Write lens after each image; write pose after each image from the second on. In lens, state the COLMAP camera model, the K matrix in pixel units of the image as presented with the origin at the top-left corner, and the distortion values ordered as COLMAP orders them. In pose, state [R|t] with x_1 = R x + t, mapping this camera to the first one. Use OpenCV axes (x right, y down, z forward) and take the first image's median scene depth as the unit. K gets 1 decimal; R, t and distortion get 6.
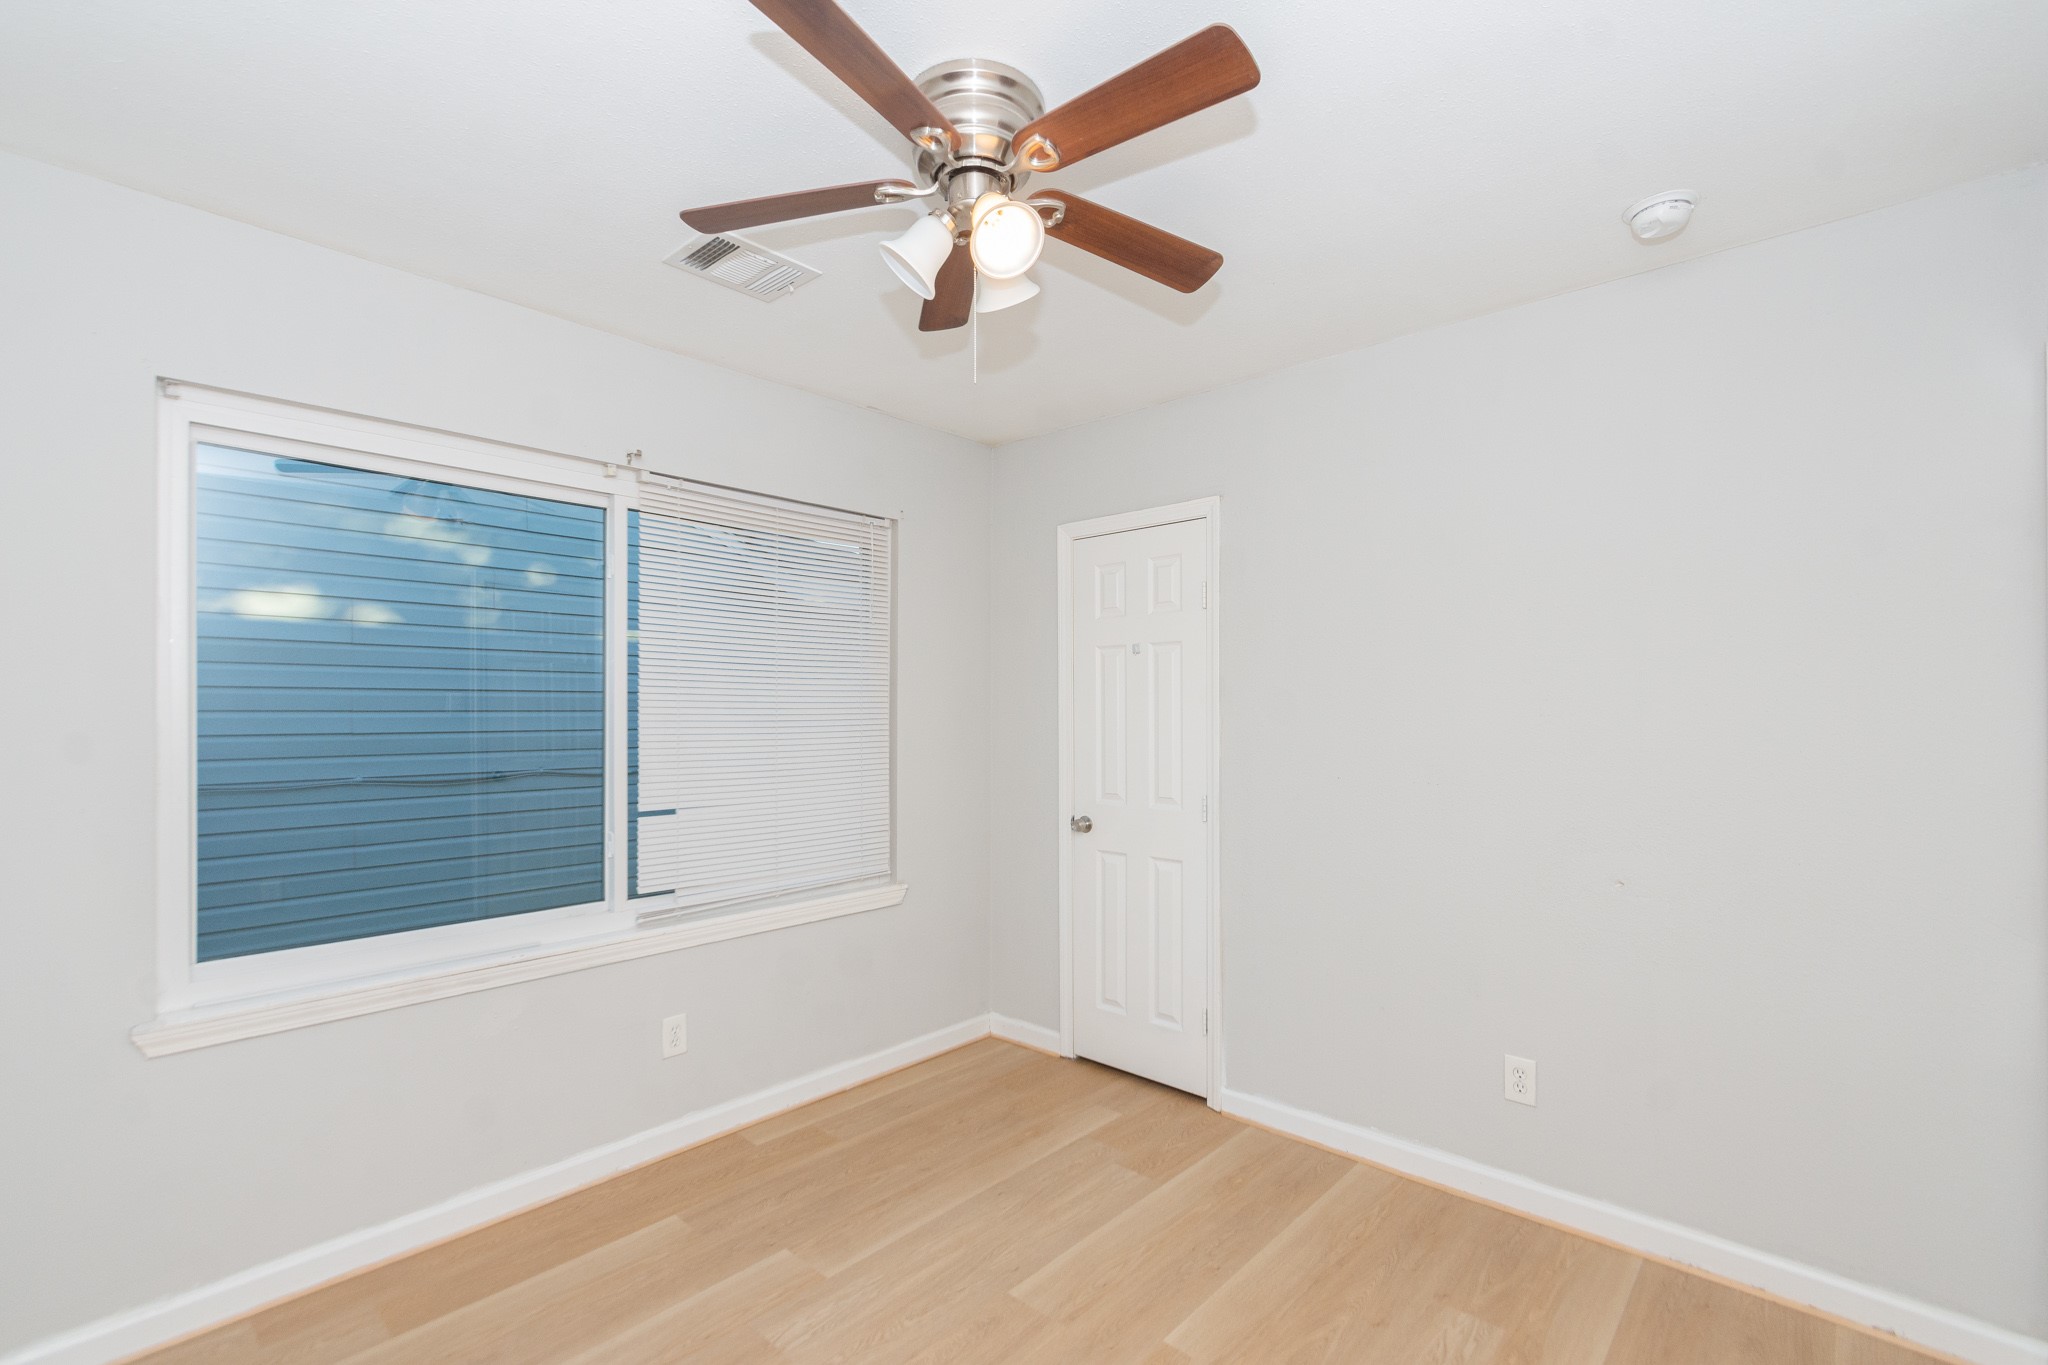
lens RADIAL K [[957.4, 0, 1027.0], [0, 957.4, 713.0], [0, 0, 1]] dist [-0.002330, -0.000732]
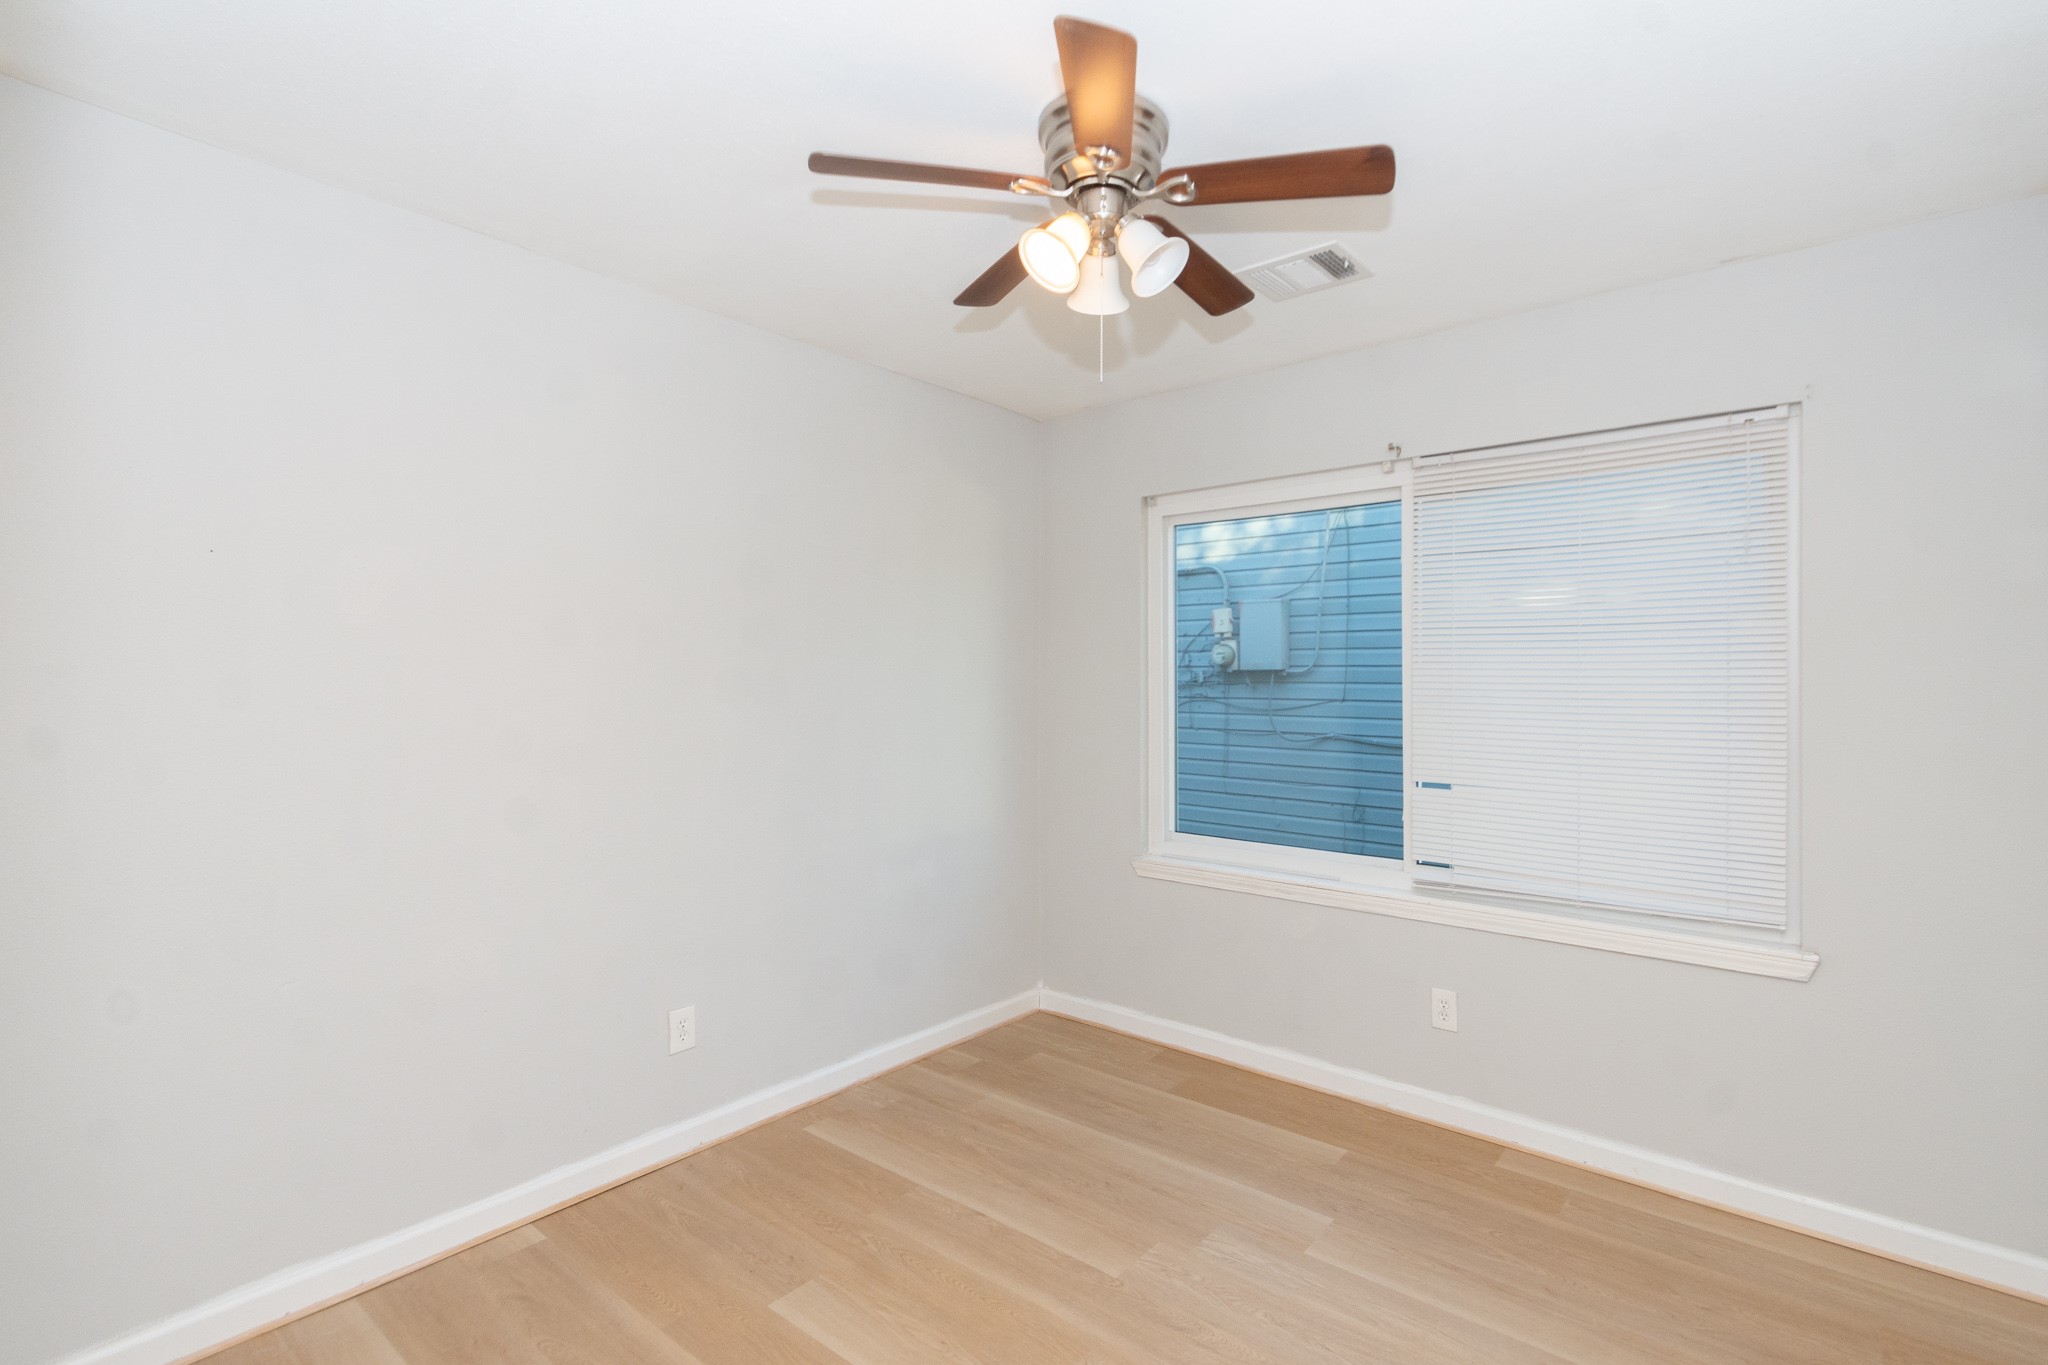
lens RADIAL K [[935.0, 0, 1019.9], [0, 935.0, 674.4], [0, 0, 1]] dist [-0.002607, -0.001222]
pose [[-0.003647, -0.002515, -0.999990, 0.635737], [-0.002377, 0.999994, -0.002506, -0.011501], [0.999991, 0.002368, -0.003653, 0.576407]]
